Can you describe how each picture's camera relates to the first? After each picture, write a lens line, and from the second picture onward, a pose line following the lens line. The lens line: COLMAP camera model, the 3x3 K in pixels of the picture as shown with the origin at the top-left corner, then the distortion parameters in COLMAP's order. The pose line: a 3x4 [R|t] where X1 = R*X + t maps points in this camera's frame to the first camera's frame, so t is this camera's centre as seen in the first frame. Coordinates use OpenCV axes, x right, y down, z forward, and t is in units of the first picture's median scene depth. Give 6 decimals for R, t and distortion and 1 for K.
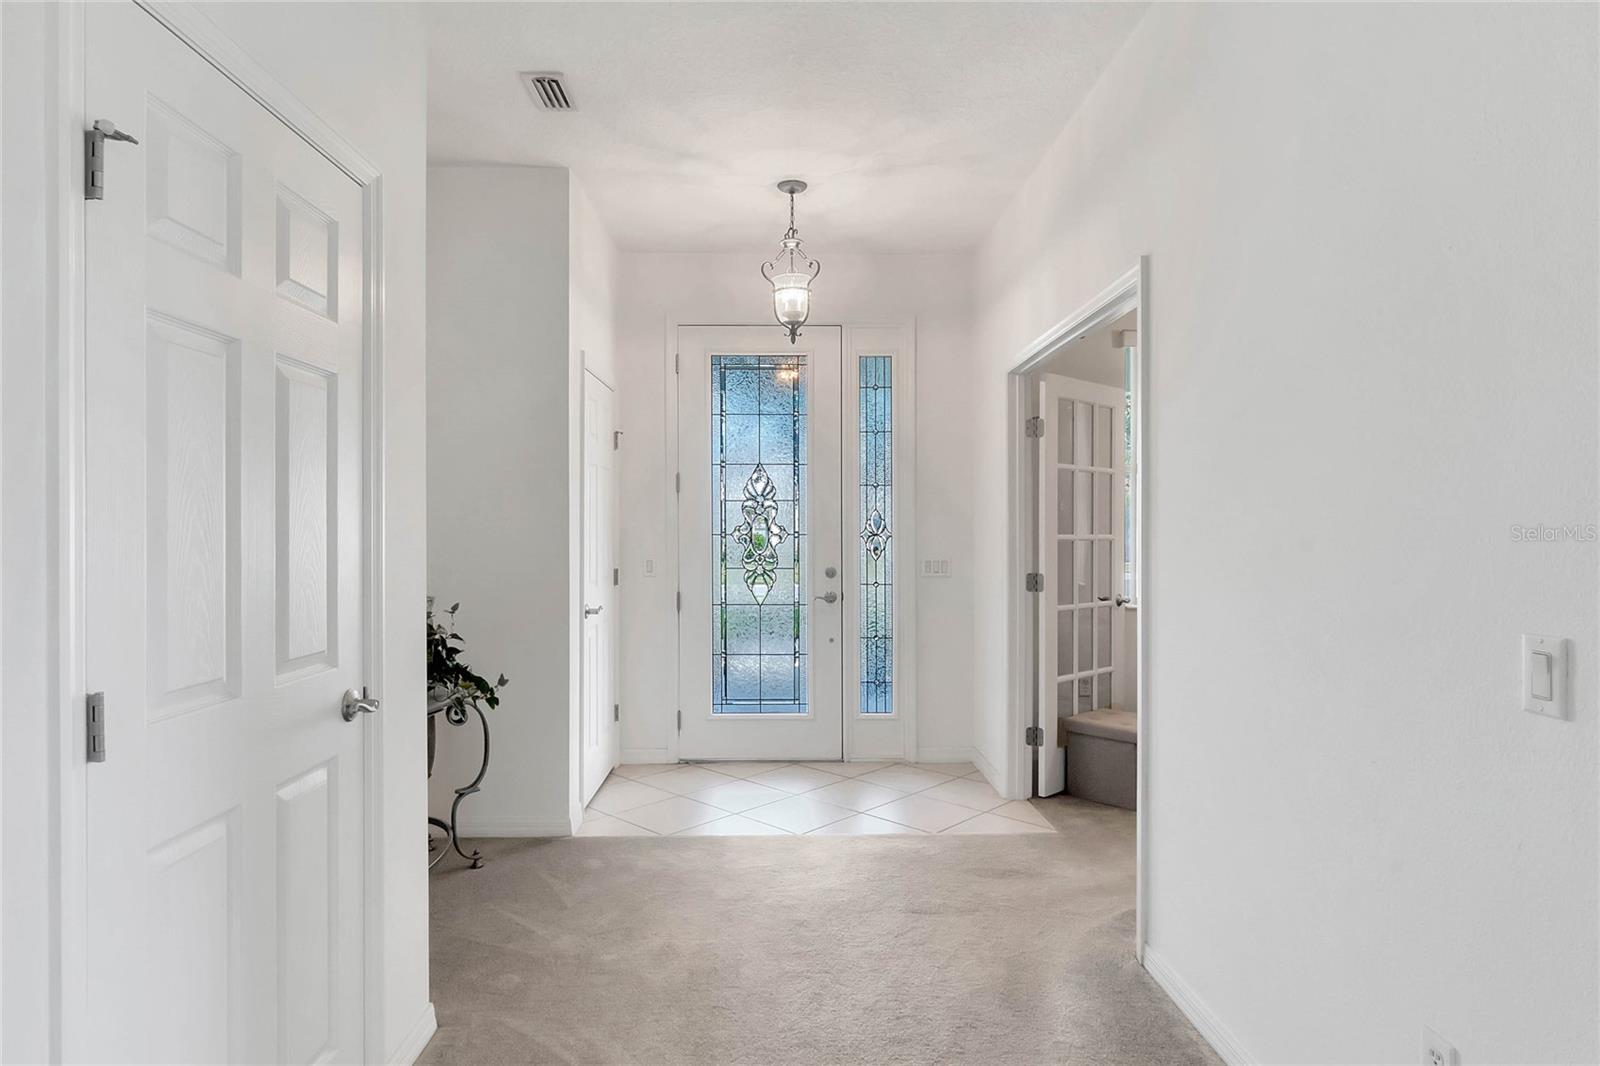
lens RADIAL K [[715.6, 0, 789.9], [0, 715.6, 526.3], [0, 0, 1]] dist [-0.003698, -0.000175]
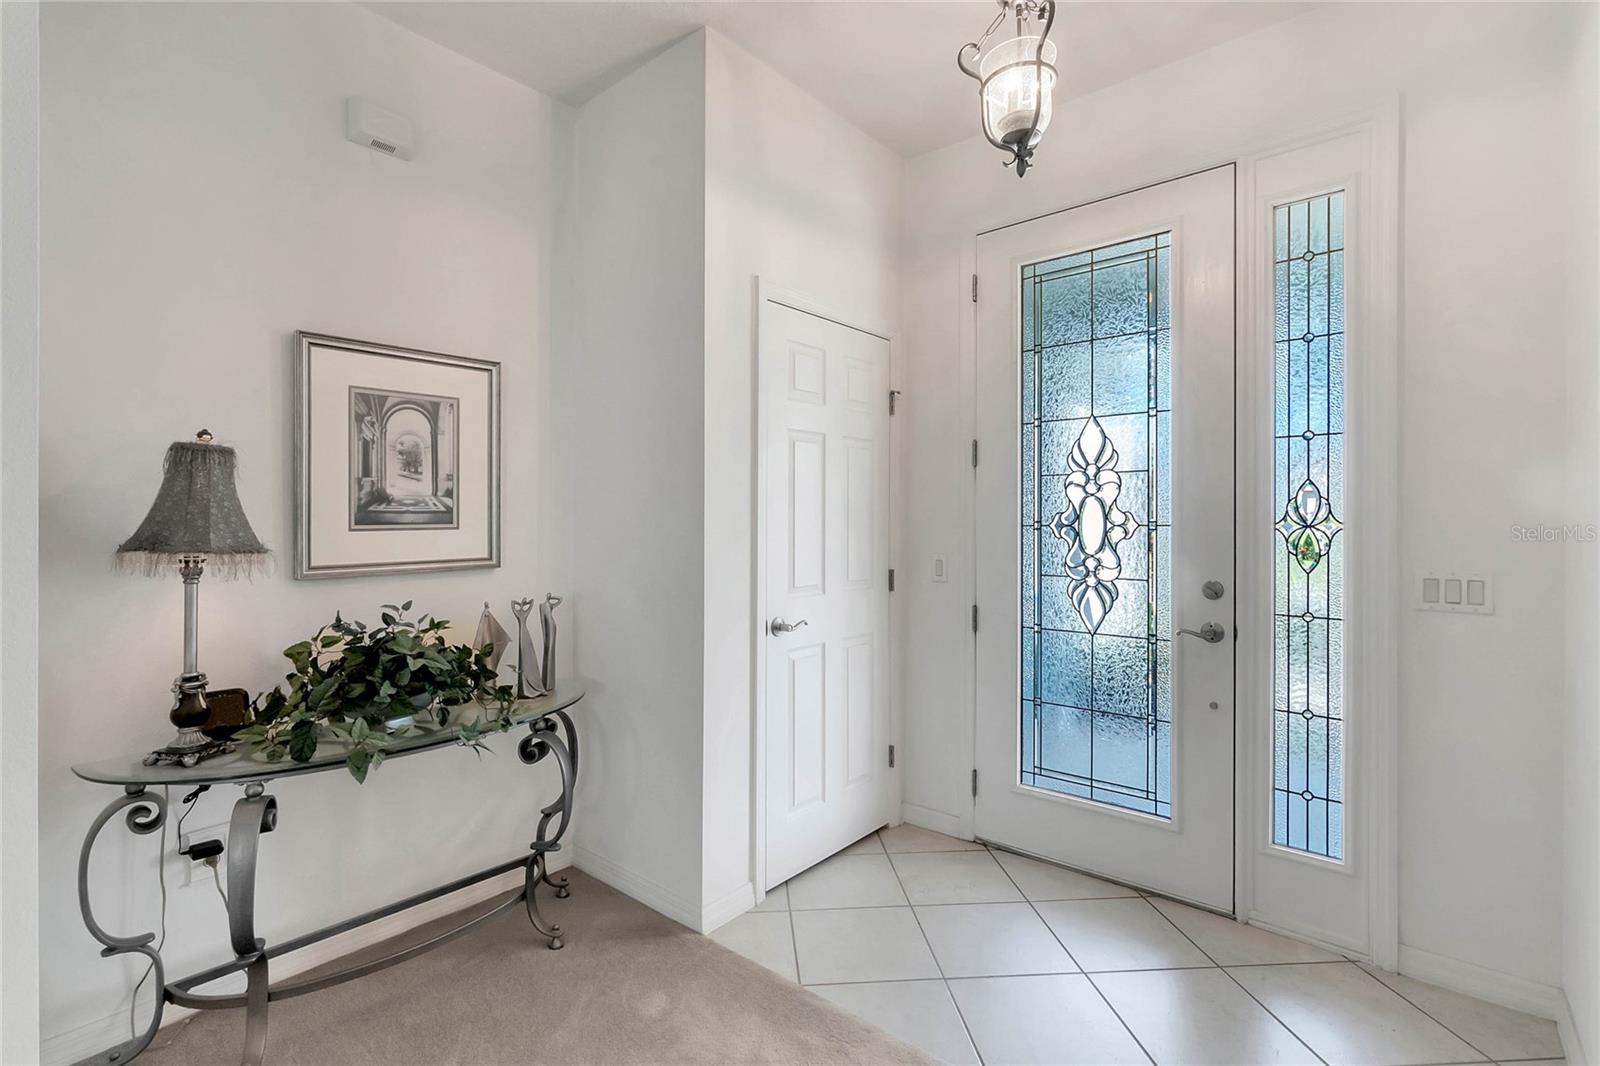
lens RADIAL K [[715.6, 0, 789.9], [0, 715.6, 526.3], [0, 0, 1]] dist [-0.003698, -0.000175]
pose [[0.785429, 0.000799, -0.618952, 0.147205], [0.004052, 0.999971, 0.006432, 0.007226], [0.618939, -0.007560, 0.785403, 0.327137]]
